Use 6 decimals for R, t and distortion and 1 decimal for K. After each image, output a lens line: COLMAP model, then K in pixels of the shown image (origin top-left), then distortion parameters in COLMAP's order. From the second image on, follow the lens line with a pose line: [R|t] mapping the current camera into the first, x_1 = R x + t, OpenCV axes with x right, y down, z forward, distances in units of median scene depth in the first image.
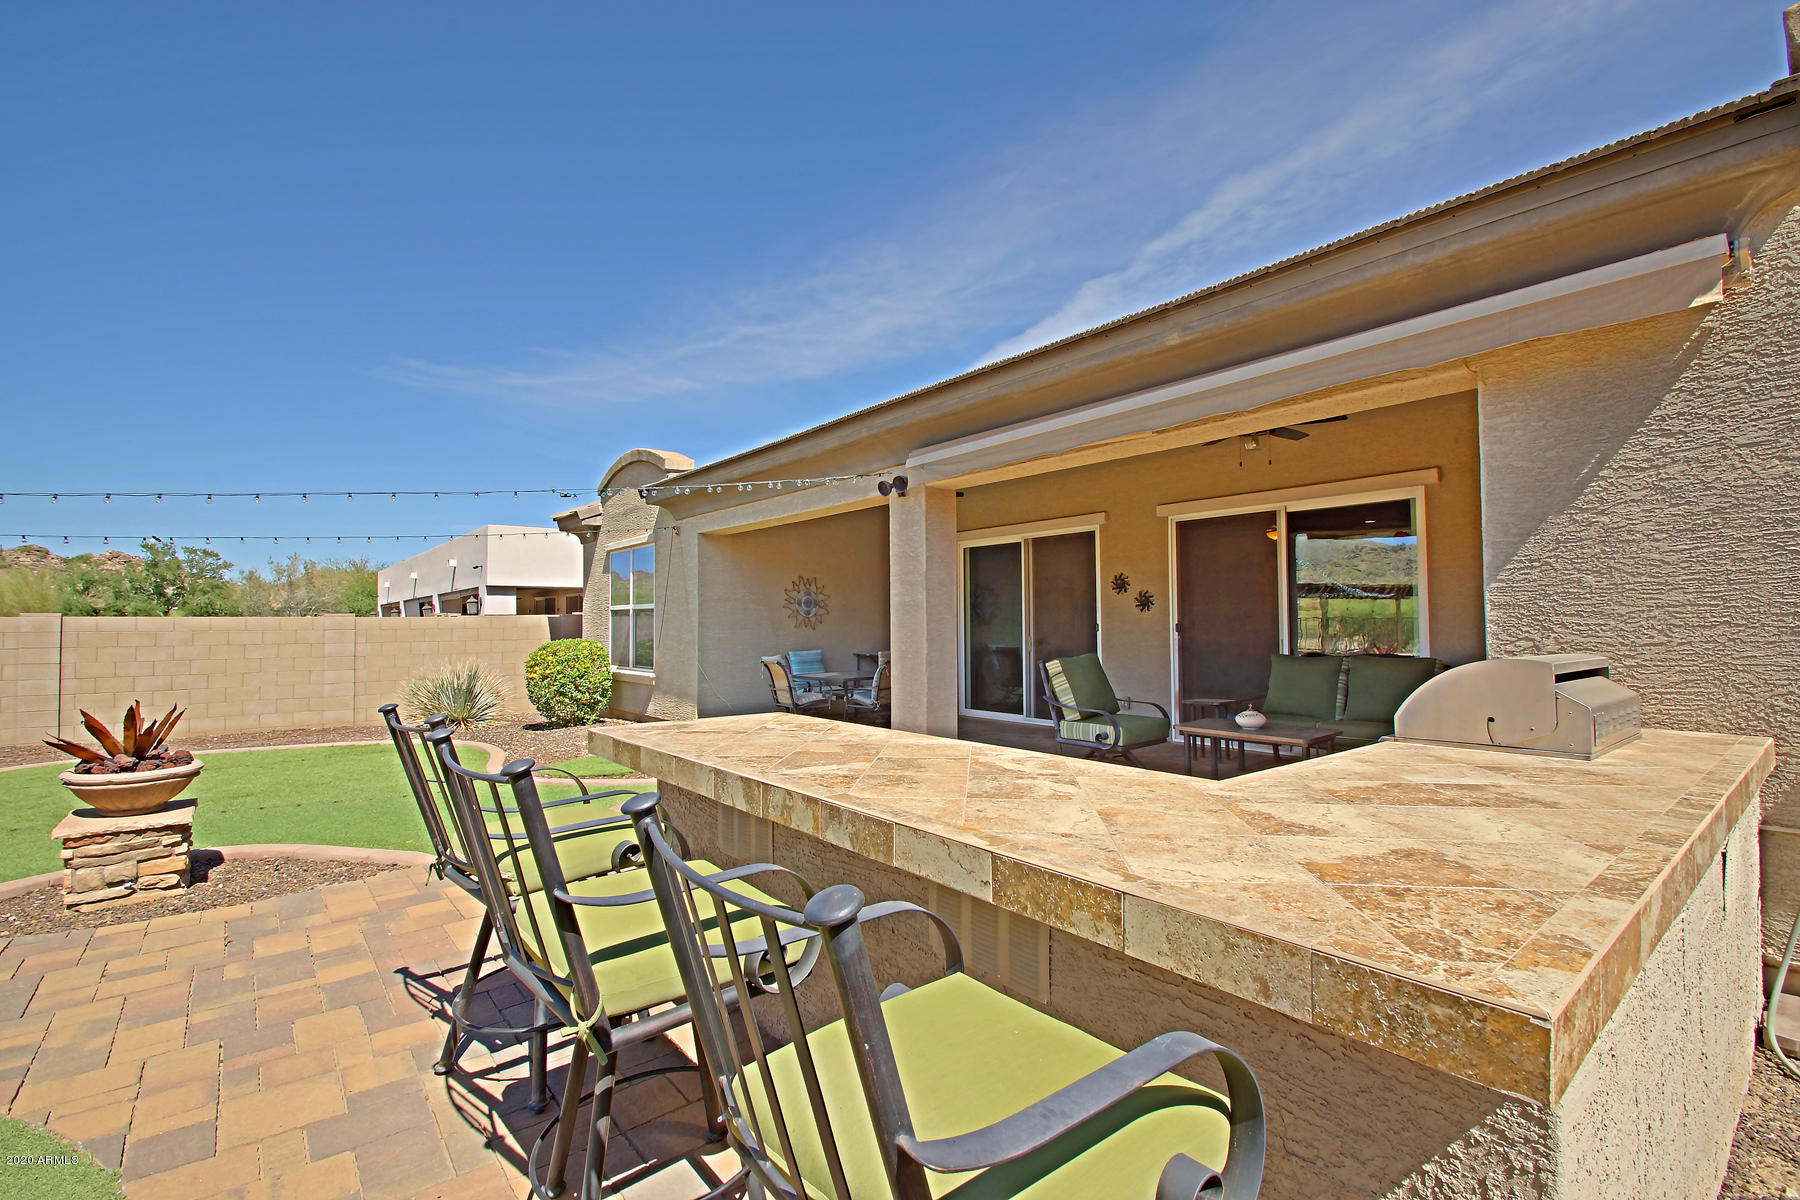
lens RADIAL K [[805.9, 0, 899.3], [0, 805.9, 595.3], [0, 0, 1]] dist [0.003559, -0.013385]
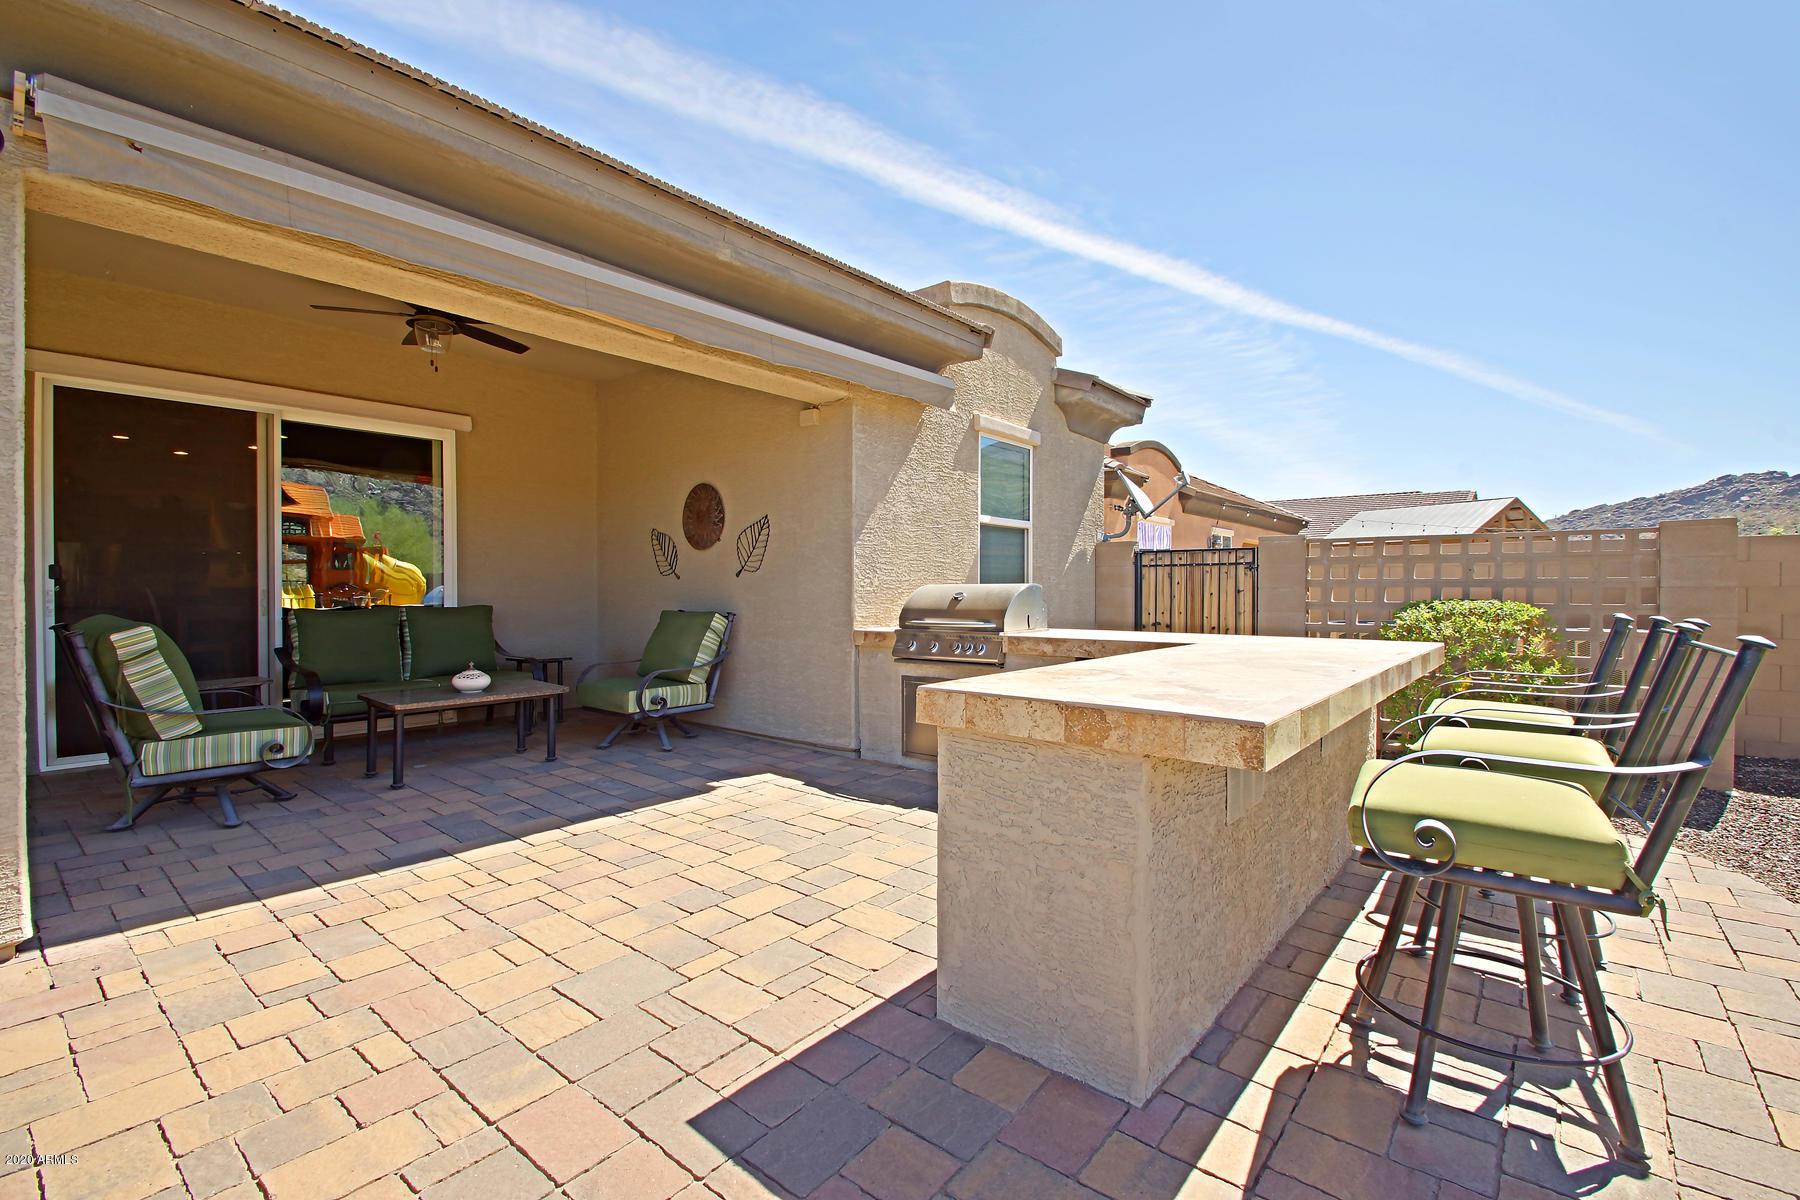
lens RADIAL K [[805.9, 0, 899.3], [0, 805.9, 595.3], [0, 0, 1]] dist [0.003559, -0.013385]
pose [[-0.208496, -0.002282, 0.978021, -0.422253], [-0.033759, 0.999418, -0.004865, 0.050346], [-0.977440, -0.034032, -0.208451, 0.682129]]
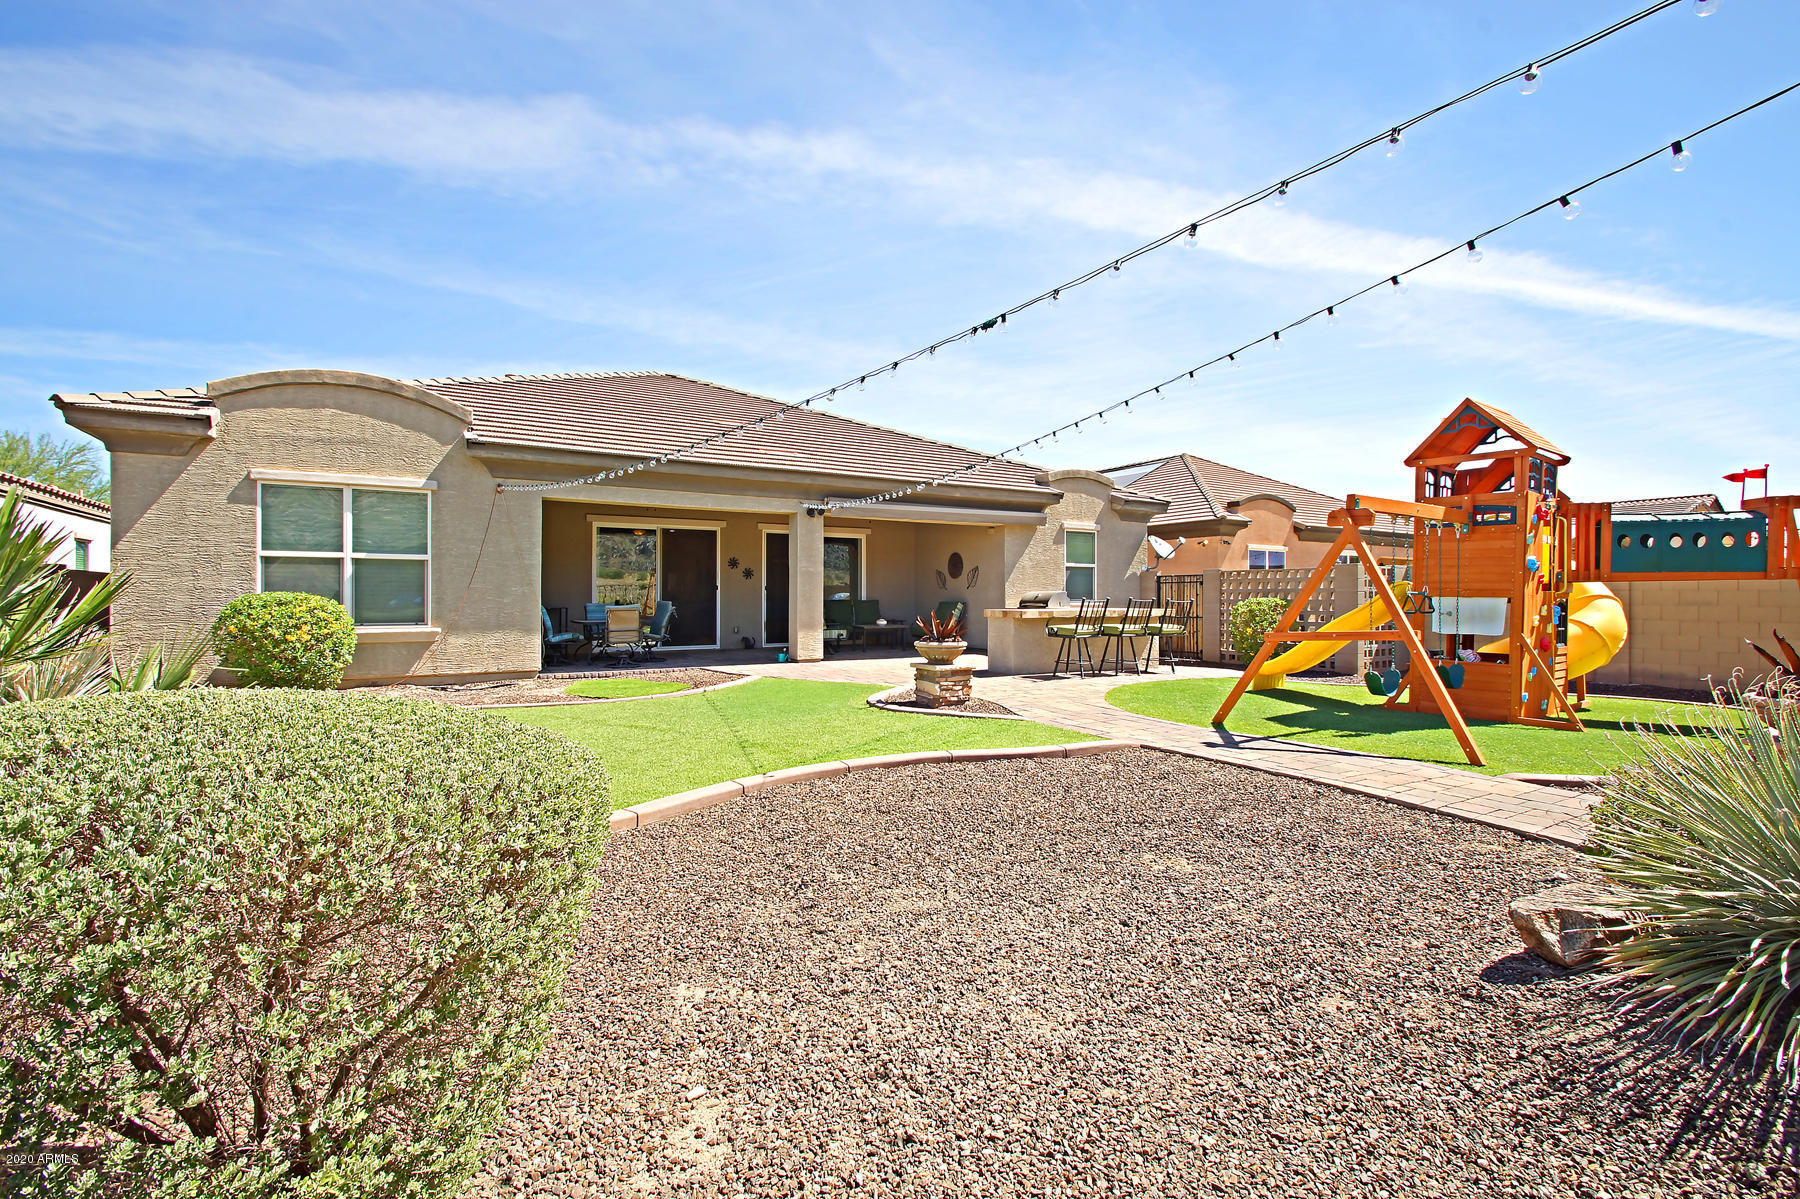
lens RADIAL K [[805.9, 0, 899.3], [0, 805.9, 594.8], [0, 0, 1]] dist [0.003559, -0.013385]
pose [[0.131046, 0.011103, 0.991314, -1.958253], [-0.036794, 0.999303, -0.006329, 0.072913], [-0.990693, -0.035645, 0.131363, 0.551226]]
